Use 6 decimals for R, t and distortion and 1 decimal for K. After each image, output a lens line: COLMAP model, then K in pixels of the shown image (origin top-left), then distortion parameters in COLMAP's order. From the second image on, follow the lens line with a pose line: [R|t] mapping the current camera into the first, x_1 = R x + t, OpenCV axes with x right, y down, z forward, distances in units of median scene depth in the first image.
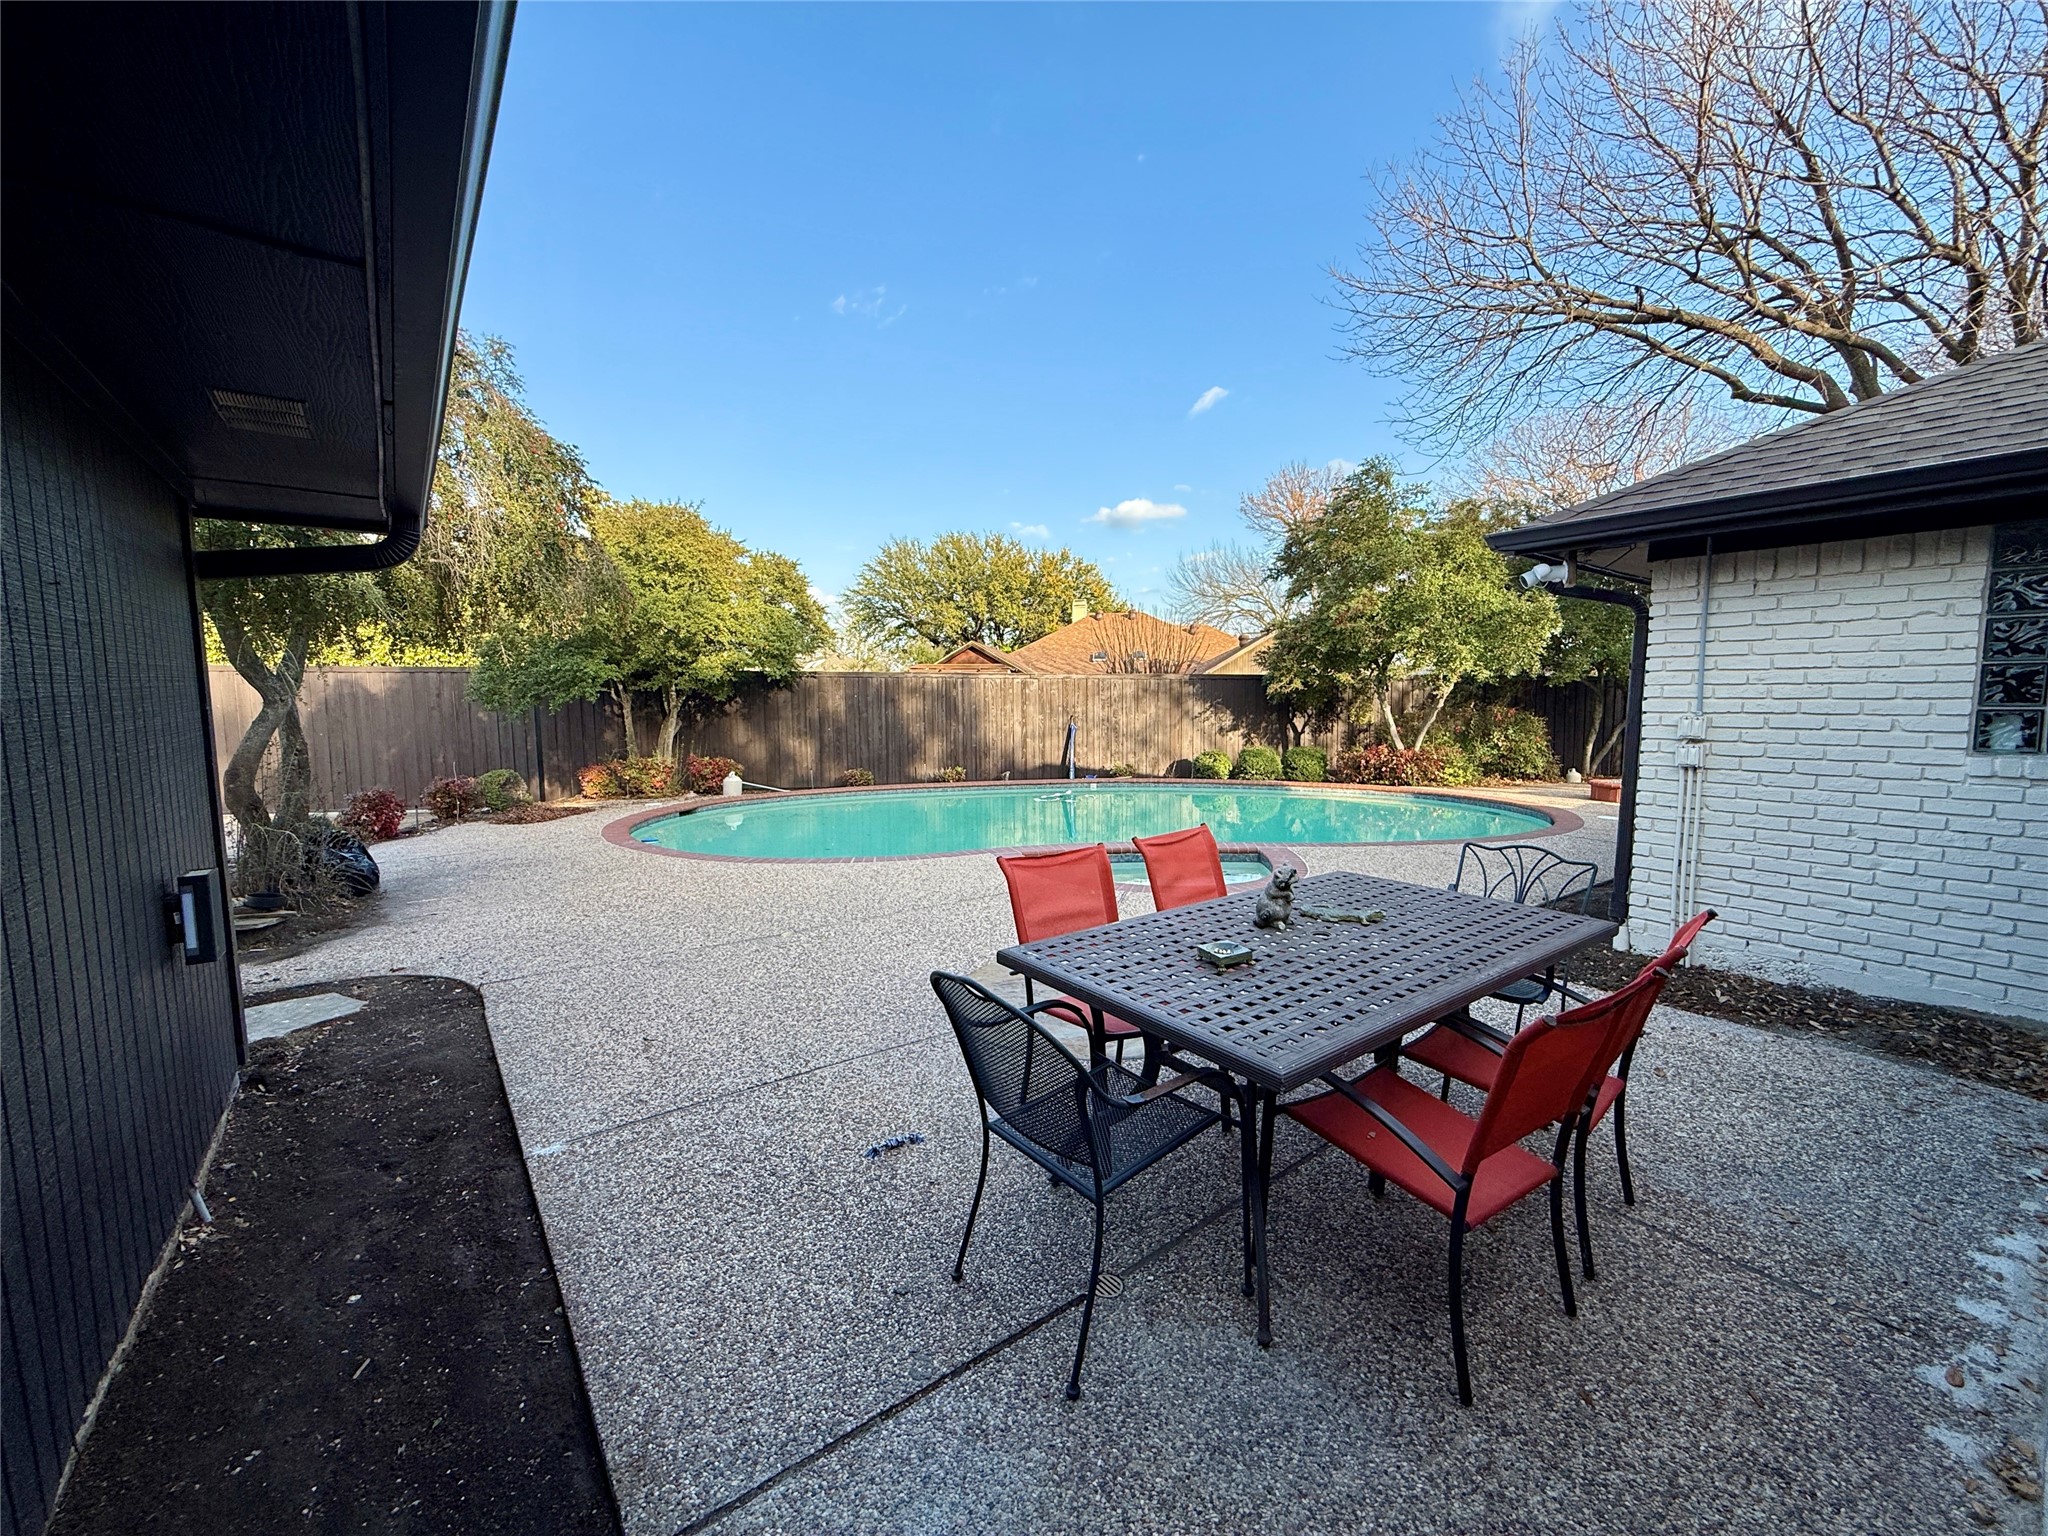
lens RADIAL K [[814.6, 0, 1019.5], [0, 814.6, 773.0], [0, 0, 1]] dist [0.001625, -0.000019]
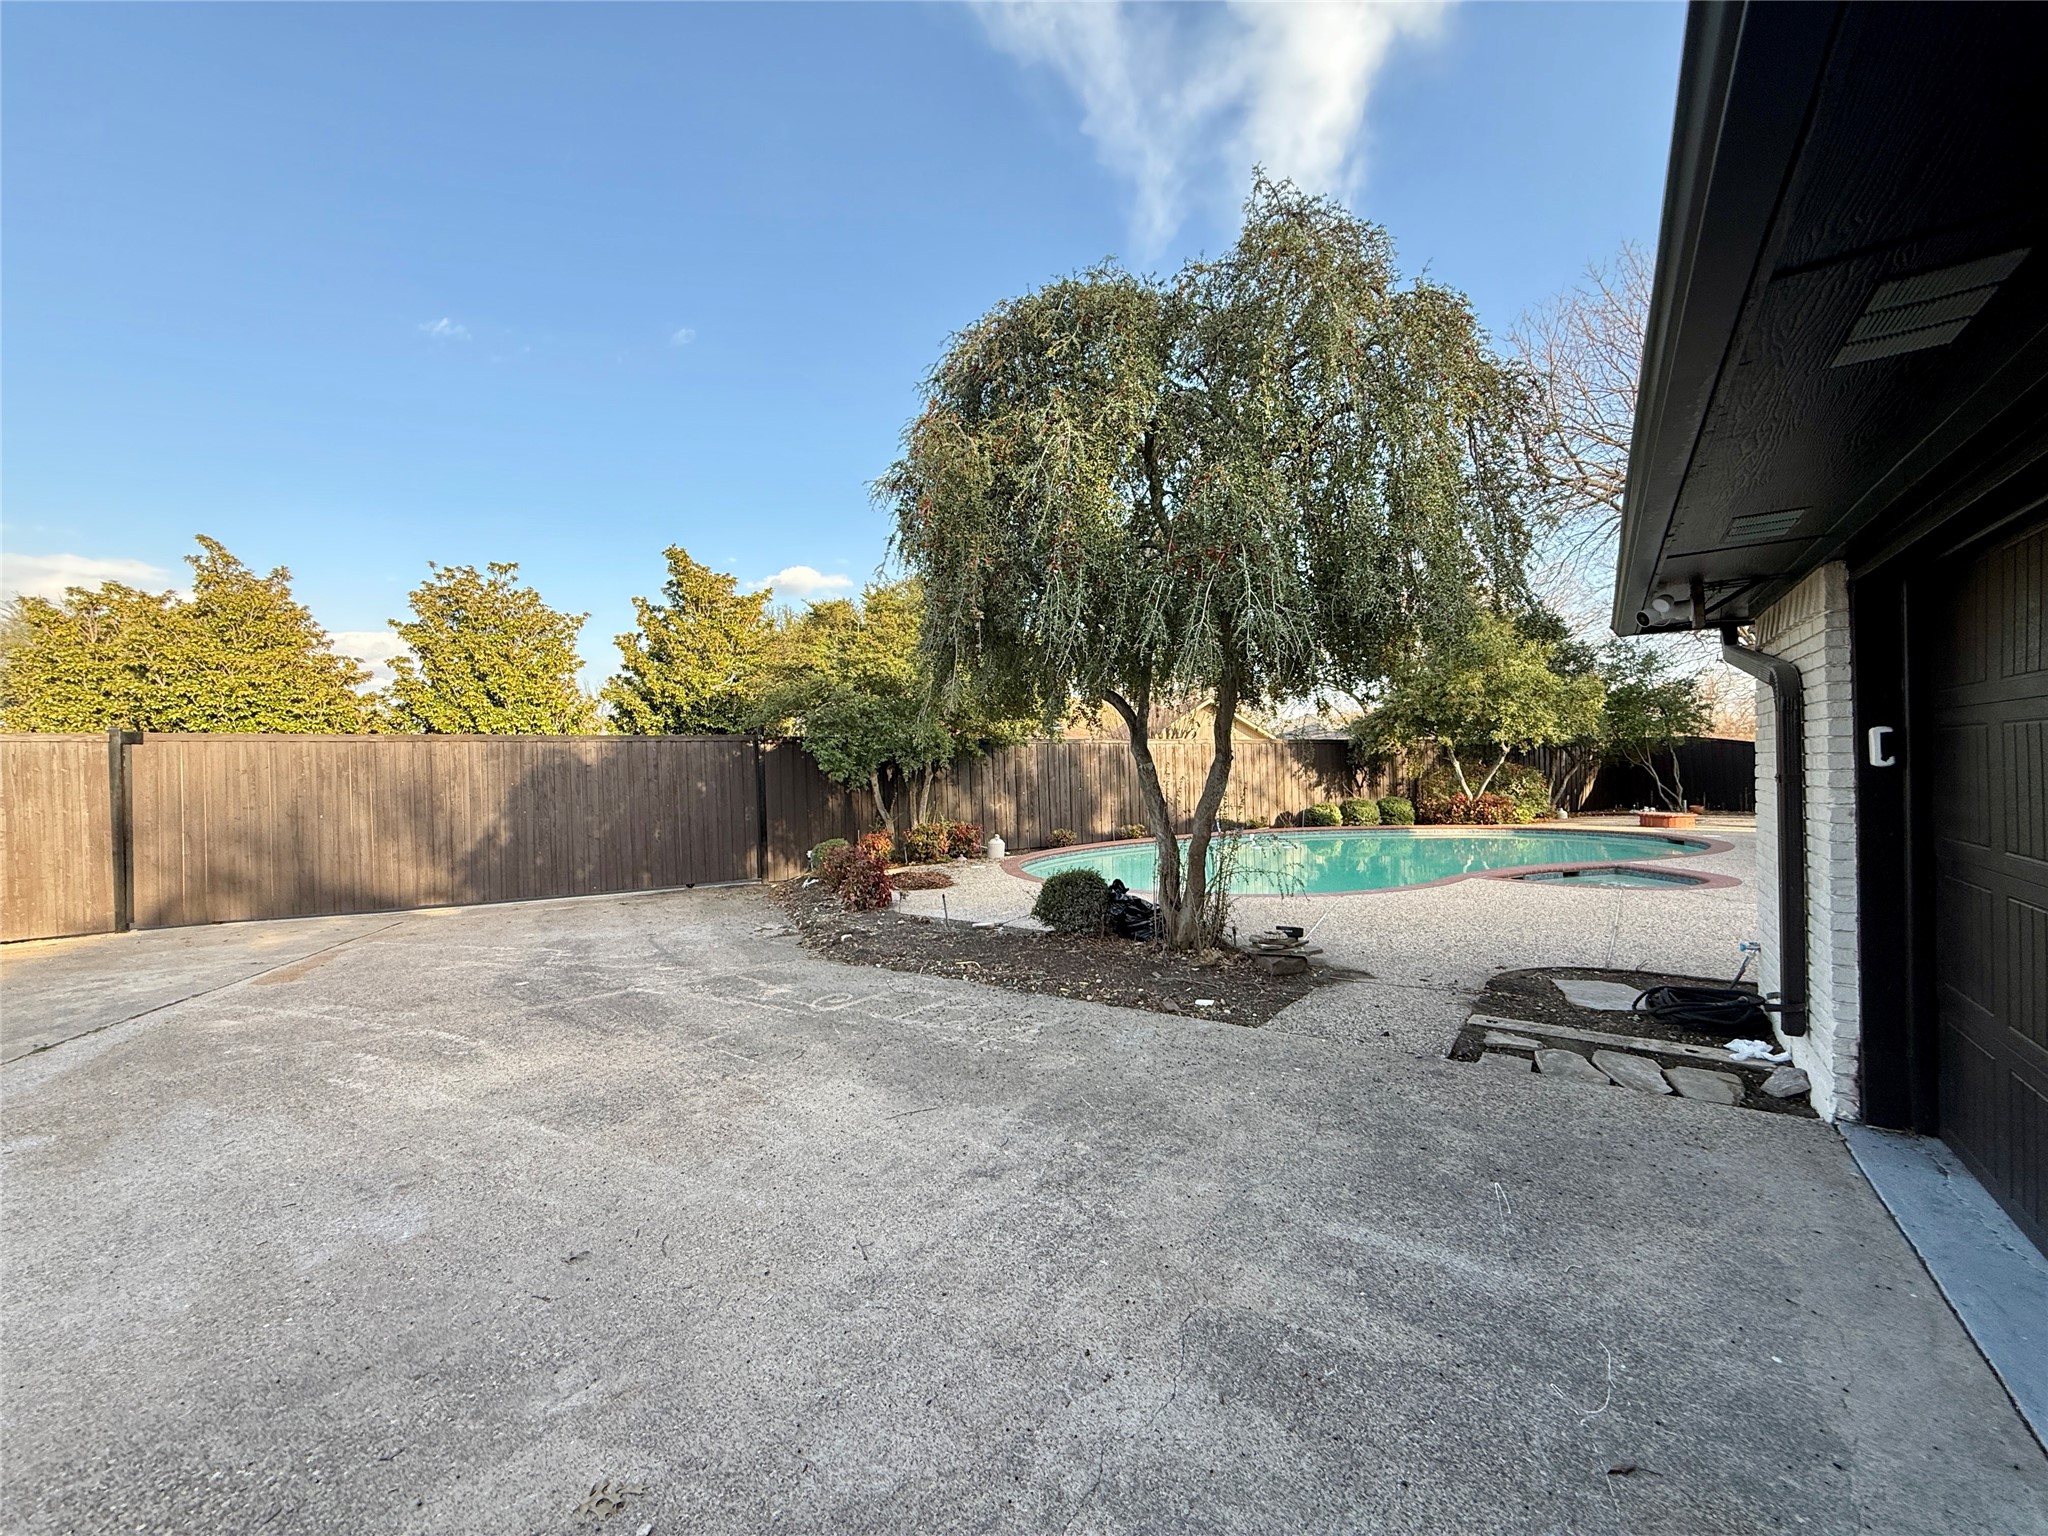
lens RADIAL K [[814.6, 0, 1019.5], [0, 814.6, 773.0], [0, 0, 1]] dist [0.001625, -0.000019]
pose [[0.955493, -0.018710, 0.294419, -0.561550], [0.044886, 0.995588, -0.082400, 0.008698], [-0.291578, 0.091948, 0.952117, -0.011714]]
